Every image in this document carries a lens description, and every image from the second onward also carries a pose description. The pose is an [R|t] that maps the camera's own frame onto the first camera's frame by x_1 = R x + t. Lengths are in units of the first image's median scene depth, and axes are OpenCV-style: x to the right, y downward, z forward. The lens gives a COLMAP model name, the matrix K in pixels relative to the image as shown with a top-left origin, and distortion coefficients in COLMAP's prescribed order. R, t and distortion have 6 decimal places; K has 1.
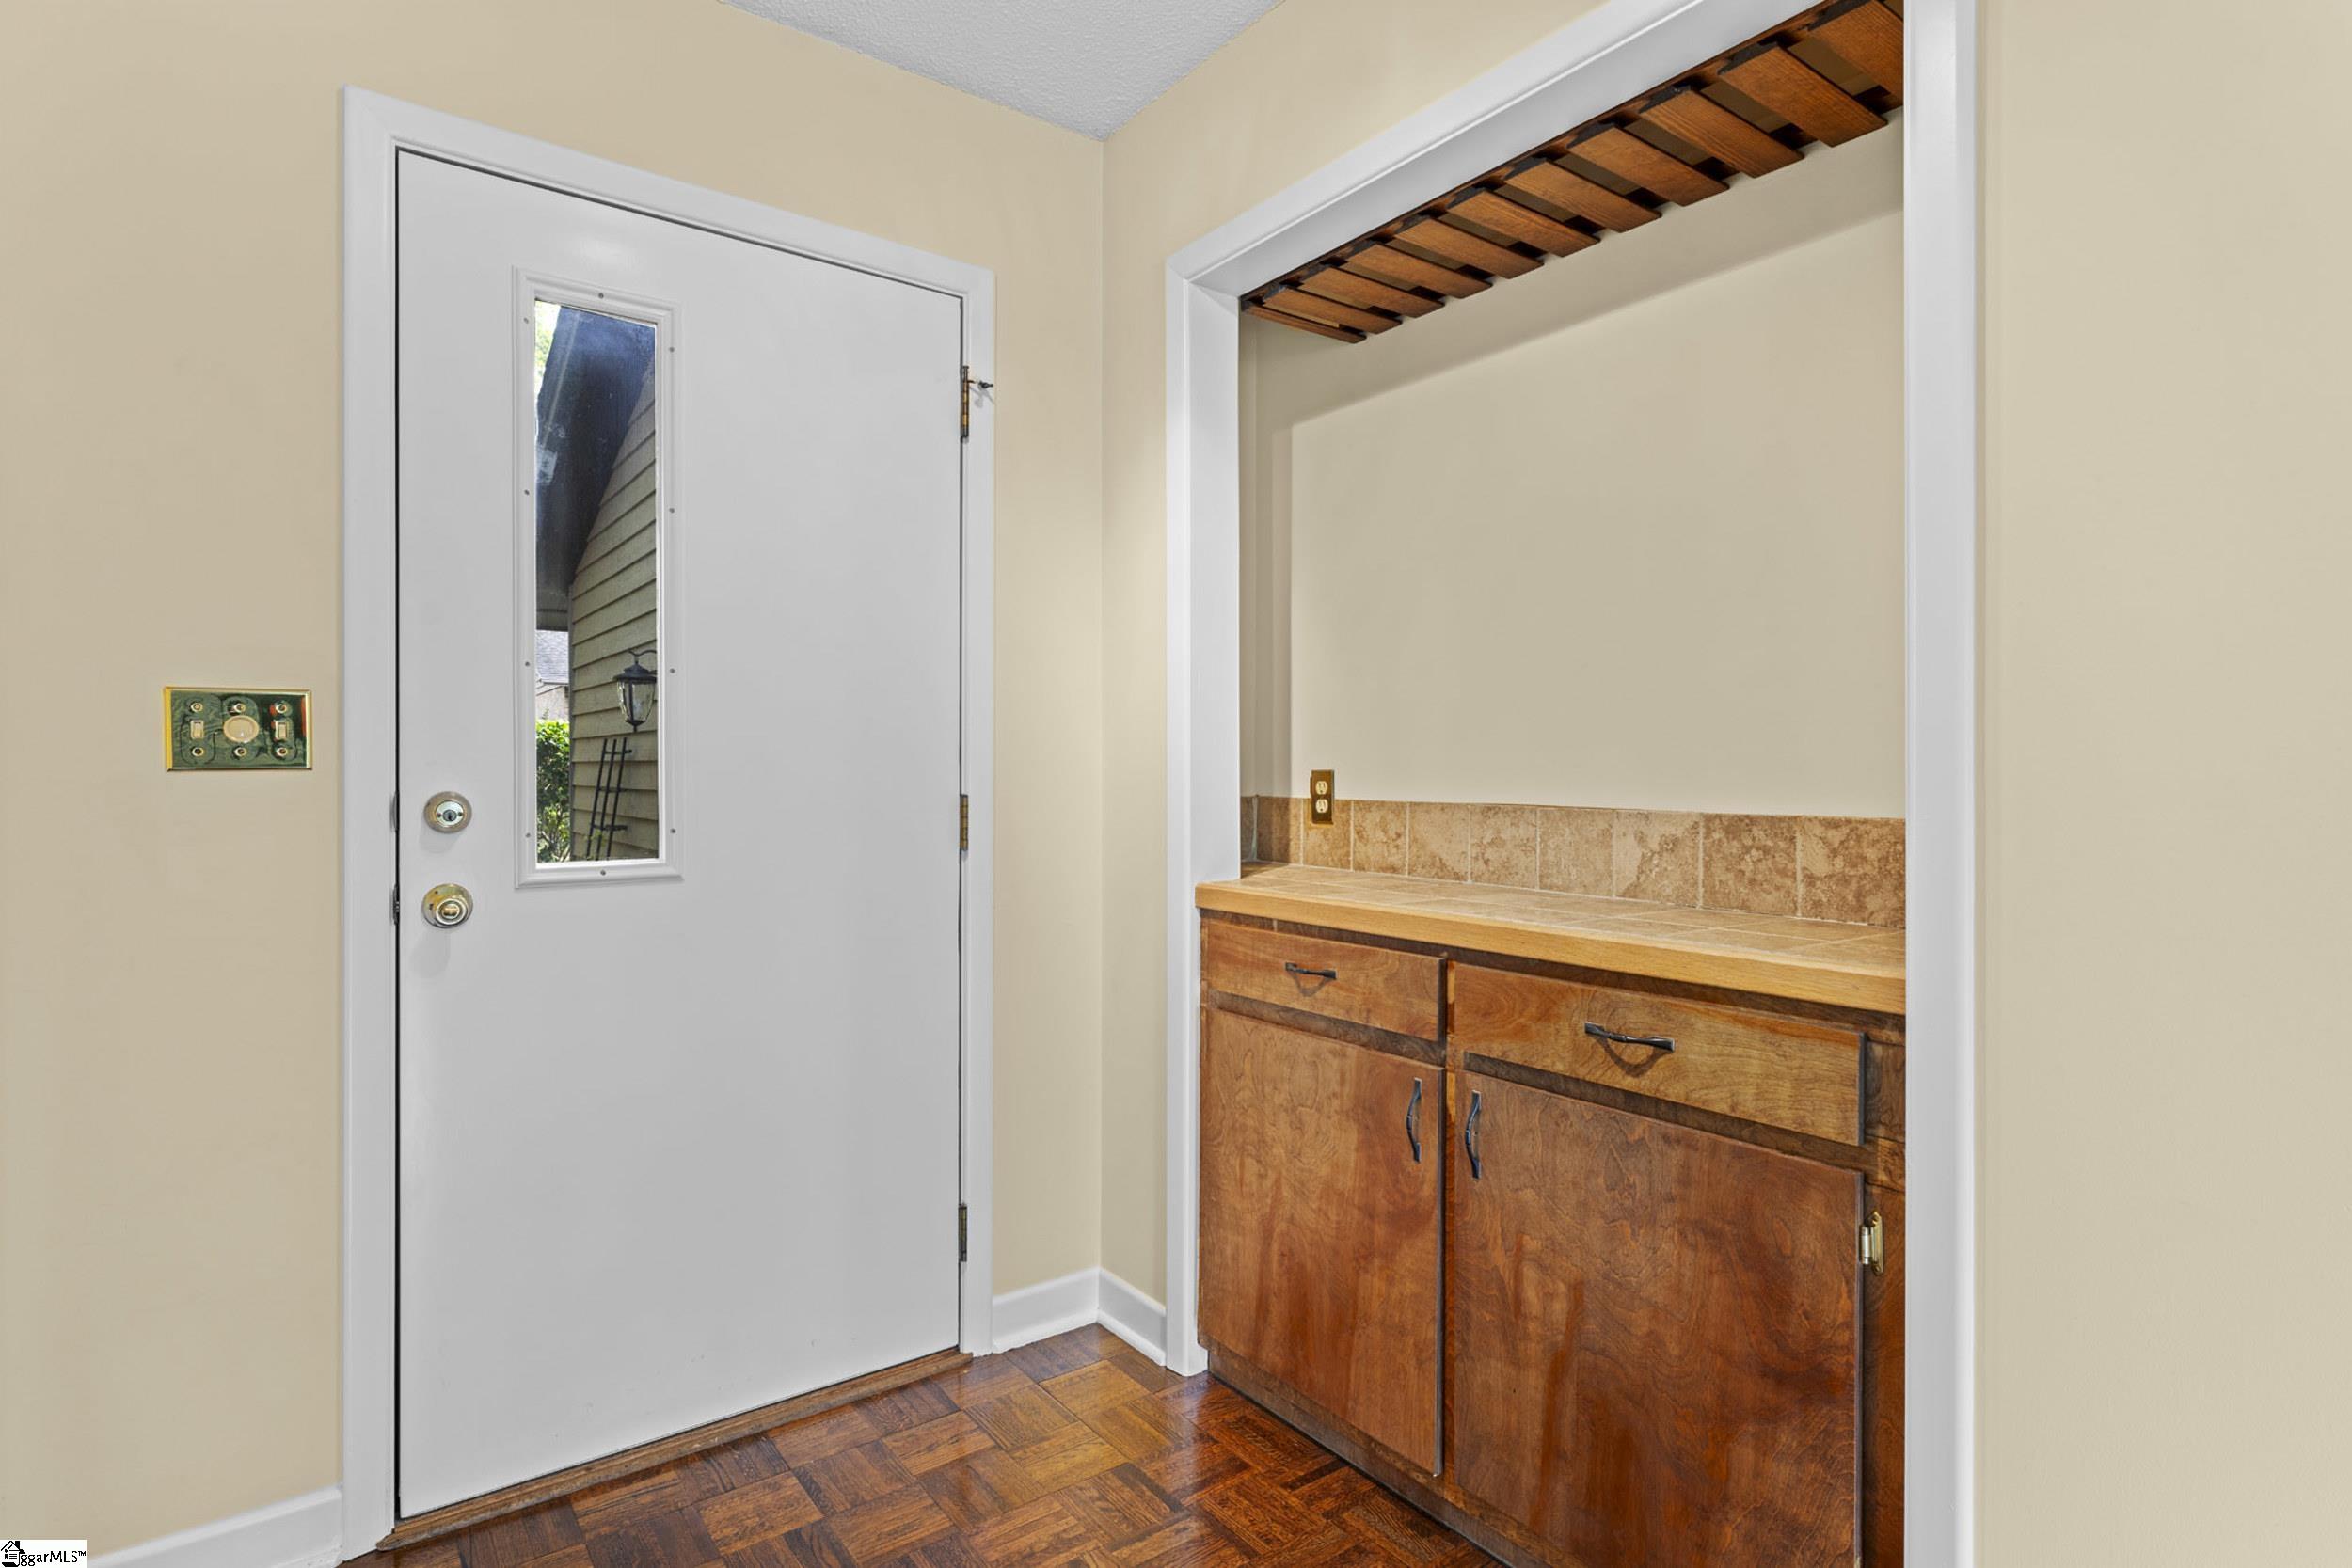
lens RADIAL K [[1207.8, 0, 1177.2], [0, 1207.8, 779.5], [0, 0, 1]] dist [-0.000006, -0.000002]
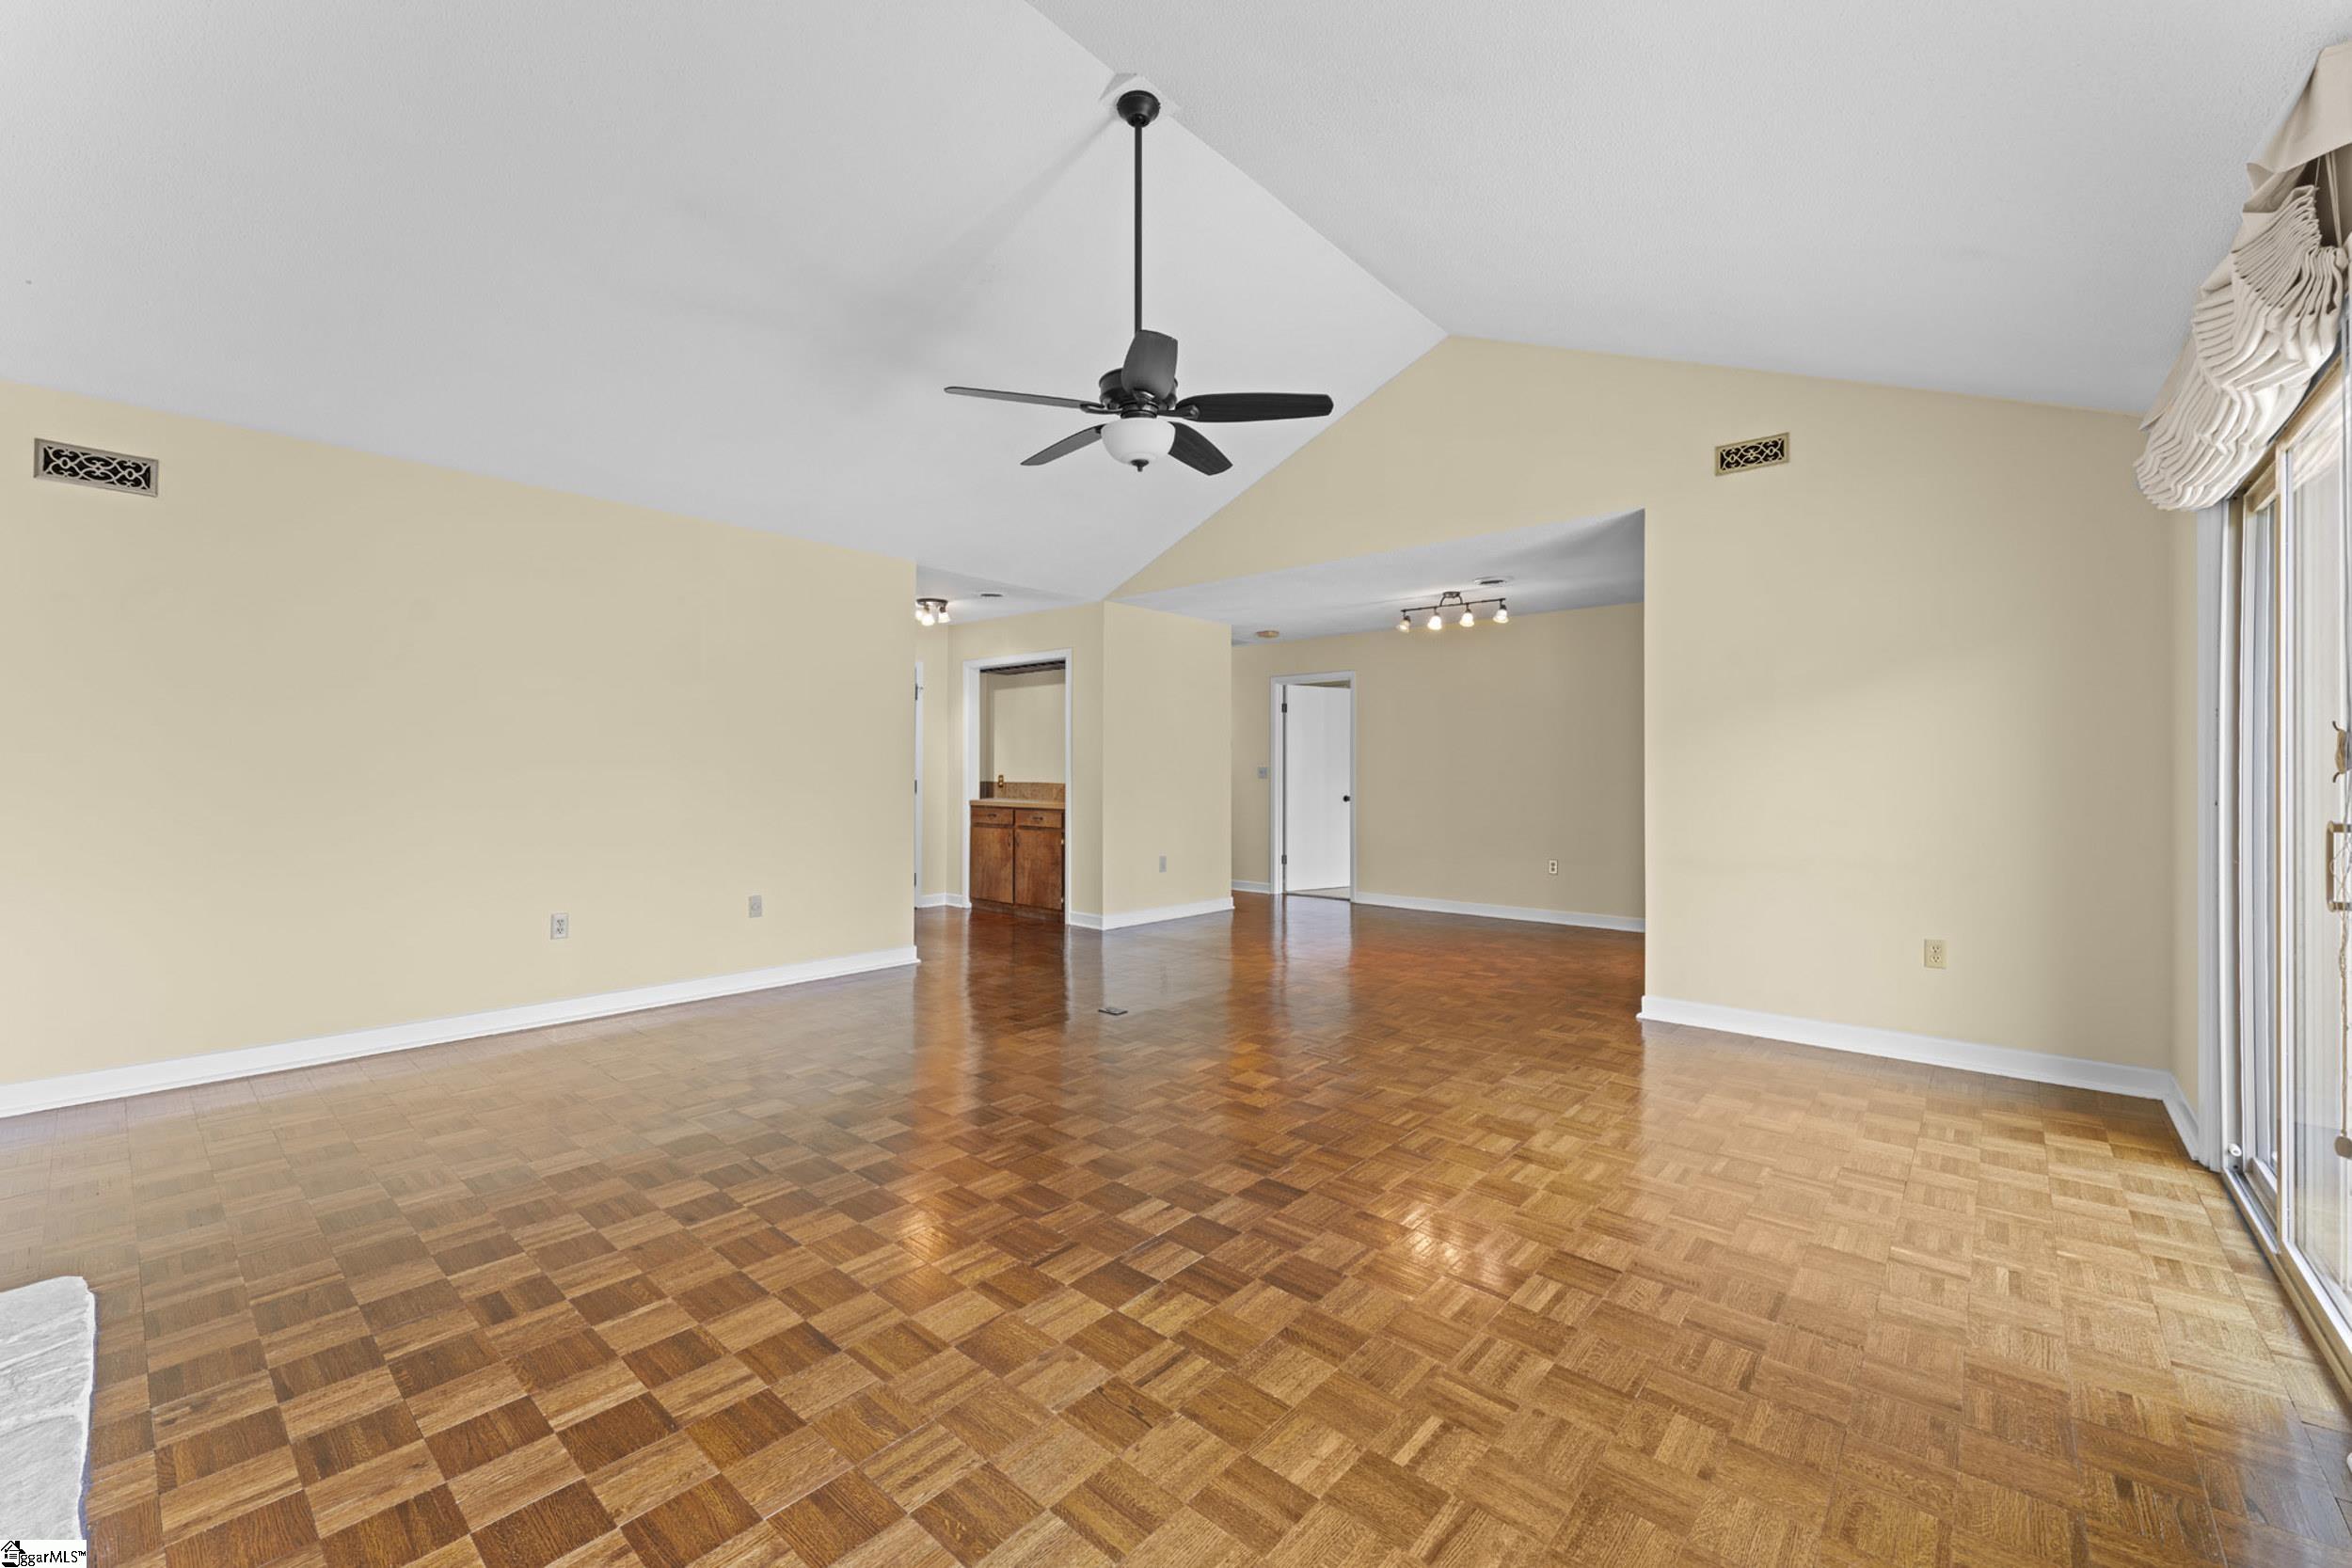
lens RADIAL K [[958.3, 0, 1187.0], [0, 958.3, 769.7], [0, 0, 1]] dist [-0.002744, -0.001449]
pose [[0.973861, 0.008471, 0.226986, -0.009050], [-0.007904, 0.999963, -0.003406, -0.027143], [-0.227006, 0.001522, 0.973892, -3.104181]]
